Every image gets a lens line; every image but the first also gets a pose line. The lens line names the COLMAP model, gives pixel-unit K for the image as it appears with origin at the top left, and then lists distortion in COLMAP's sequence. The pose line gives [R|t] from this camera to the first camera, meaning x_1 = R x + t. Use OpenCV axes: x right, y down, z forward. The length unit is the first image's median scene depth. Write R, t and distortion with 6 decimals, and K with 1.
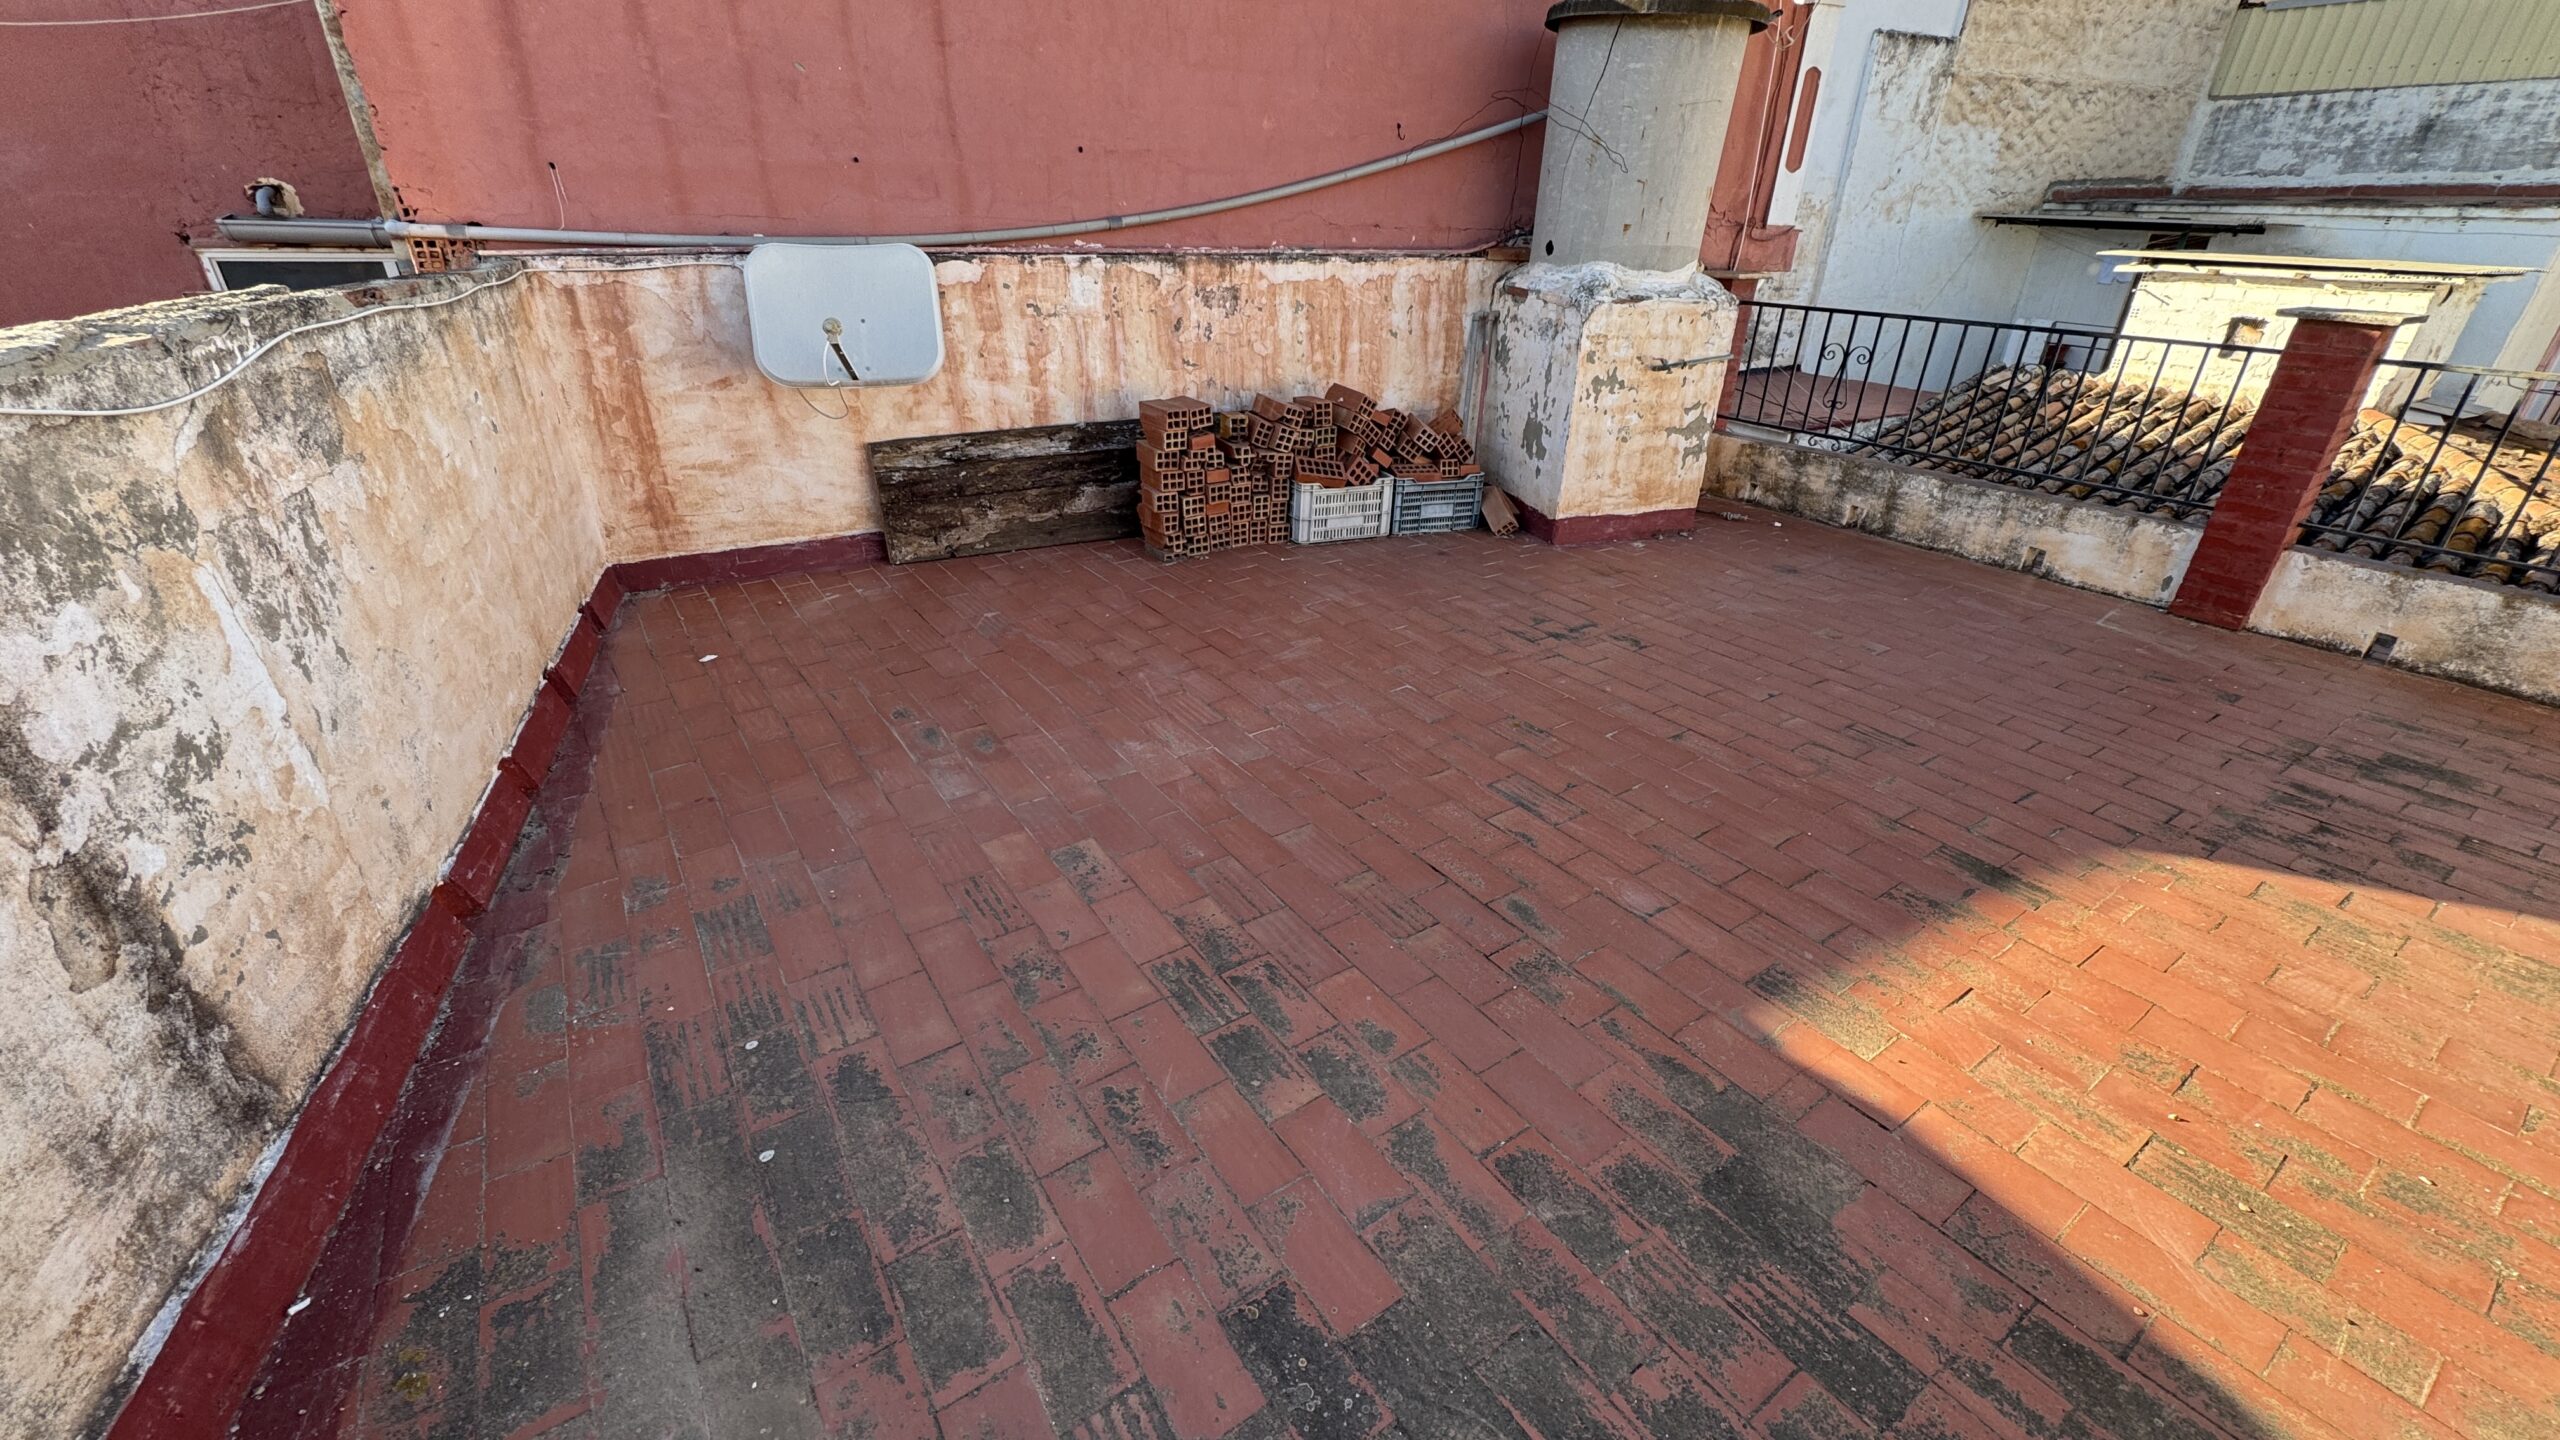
lens RADIAL K [[1022.7, 0, 1282.5], [0, 1022.7, 720.7], [0, 0, 1]] dist [-0.004696, 0.000800]
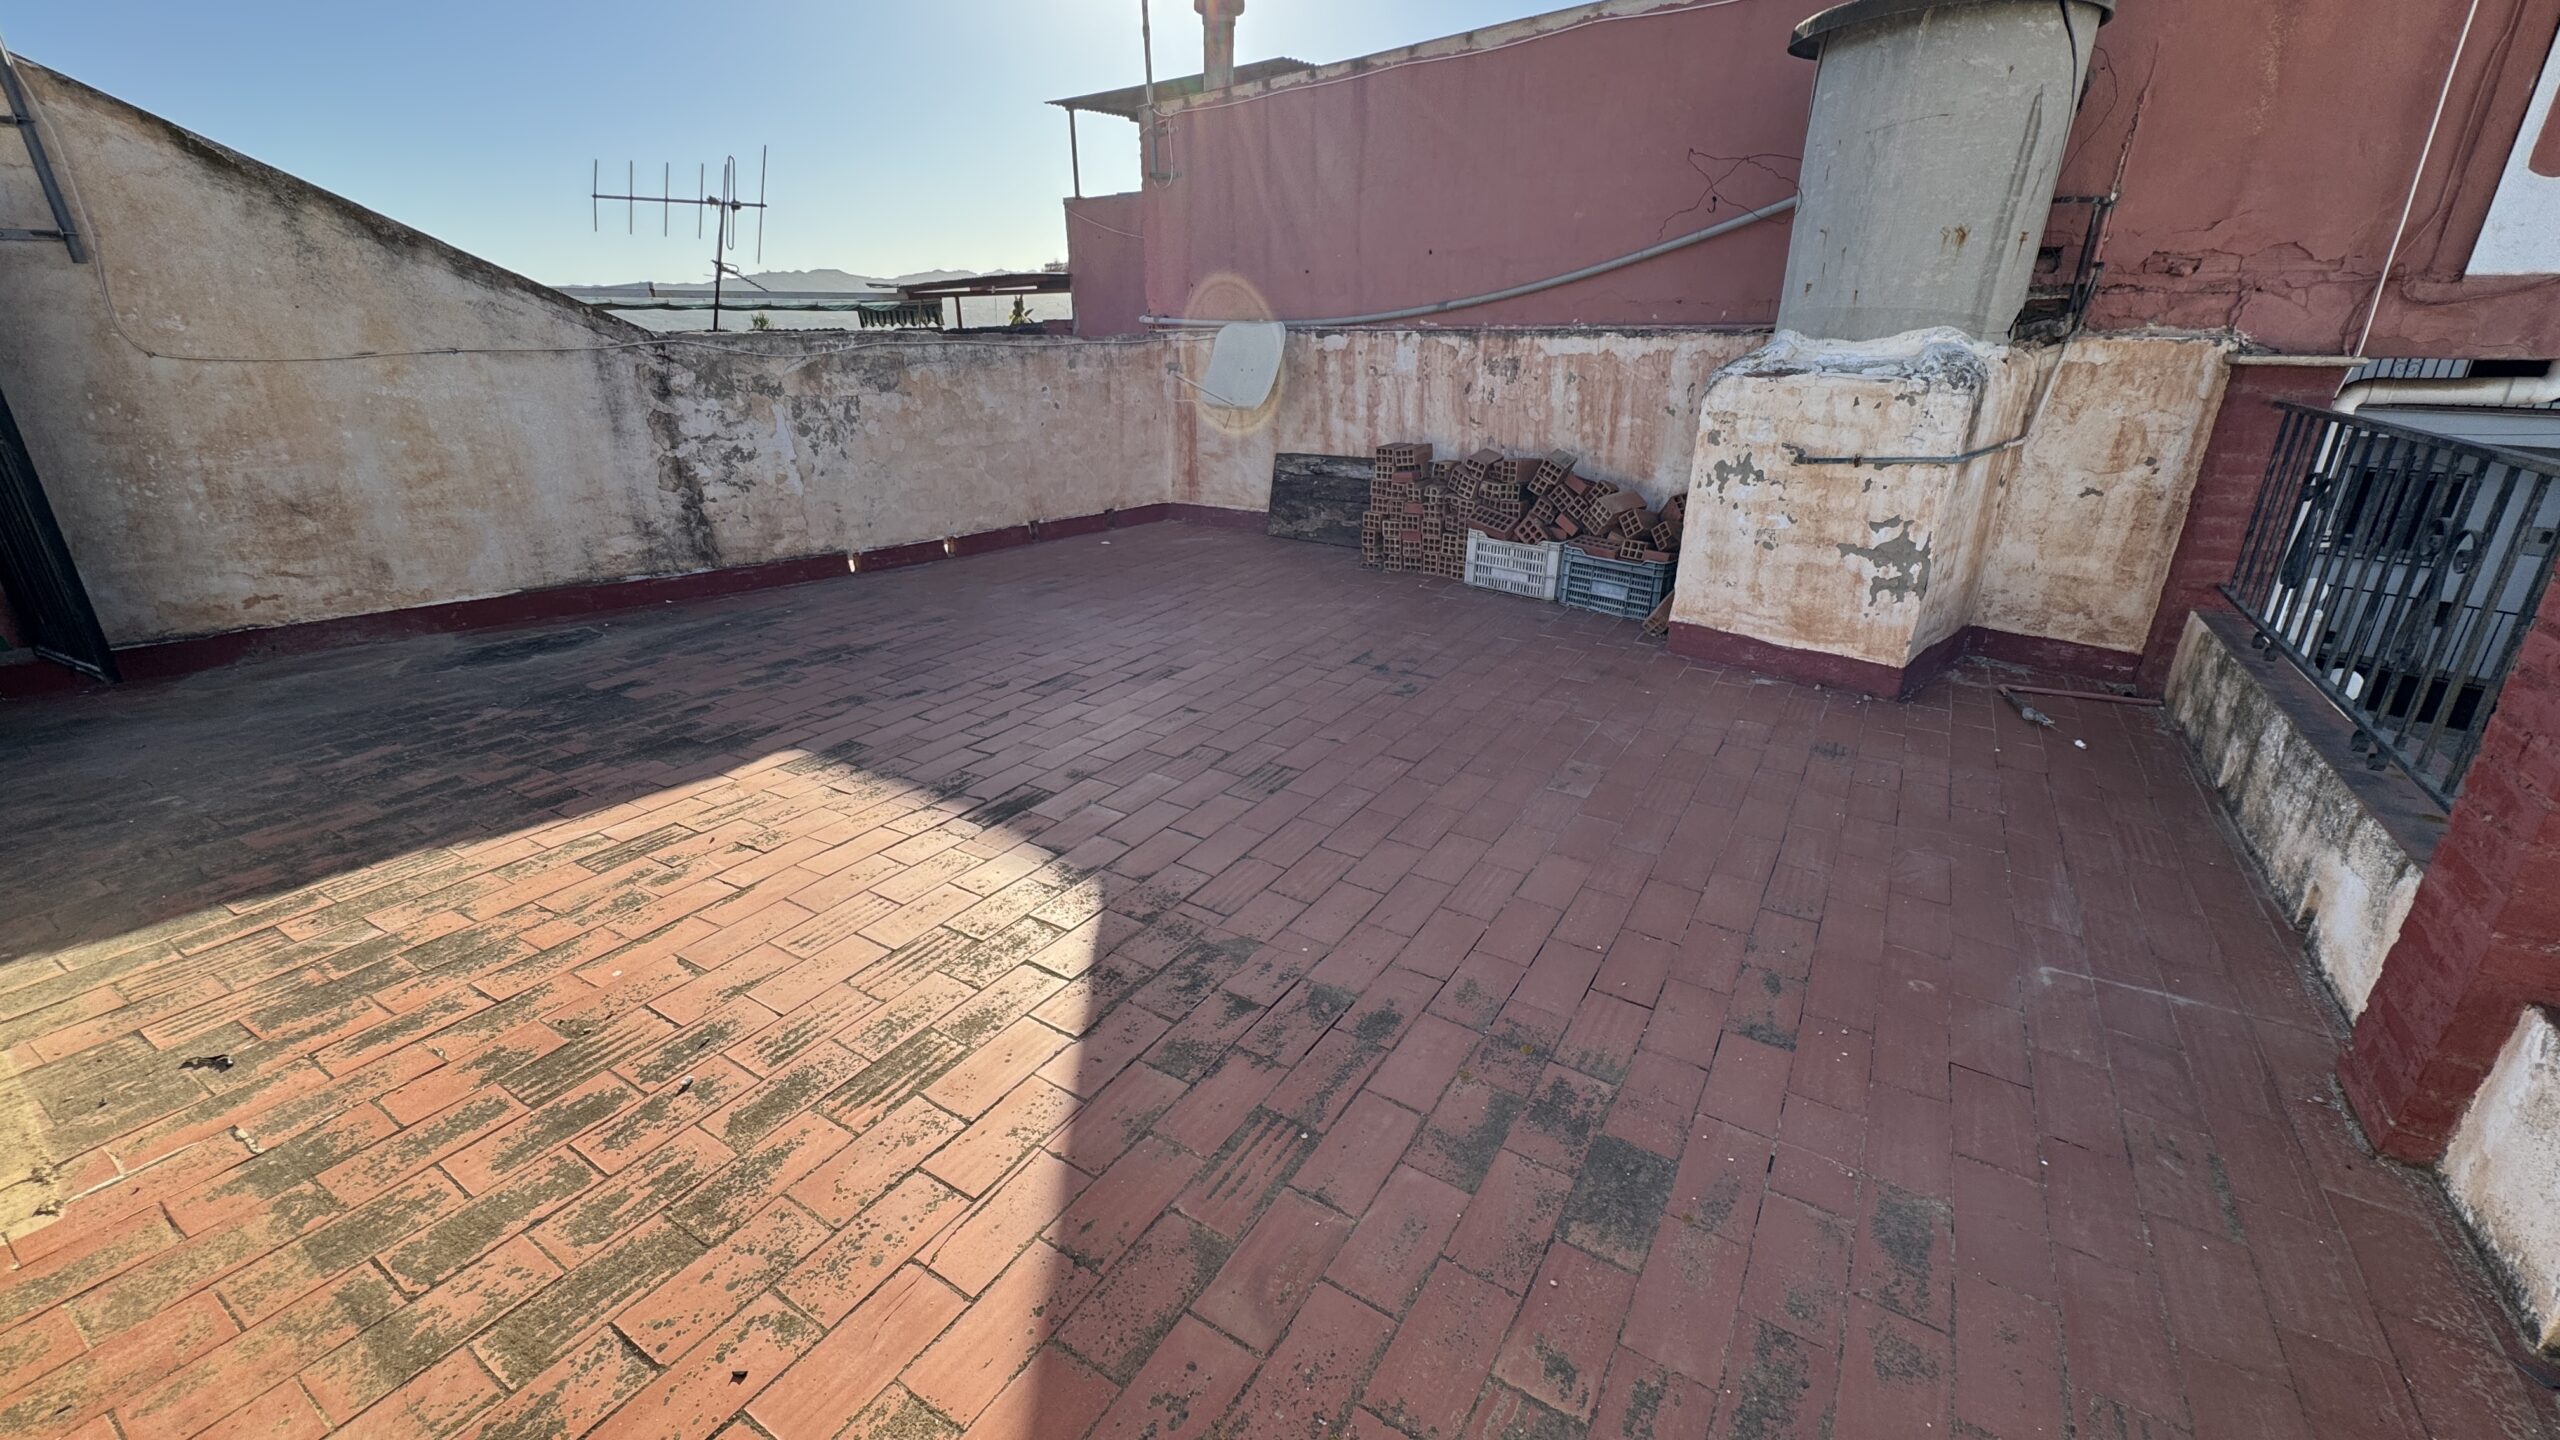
lens RADIAL K [[1022.7, 0, 1285.6], [0, 1022.7, 717.5], [0, 0, 1]] dist [-0.004696, 0.000800]
pose [[0.412865, 0.305497, -0.858029, 0.939921], [-0.399697, 0.907281, 0.130707, -0.111741], [0.818404, 0.288987, 0.496690, 0.349247]]
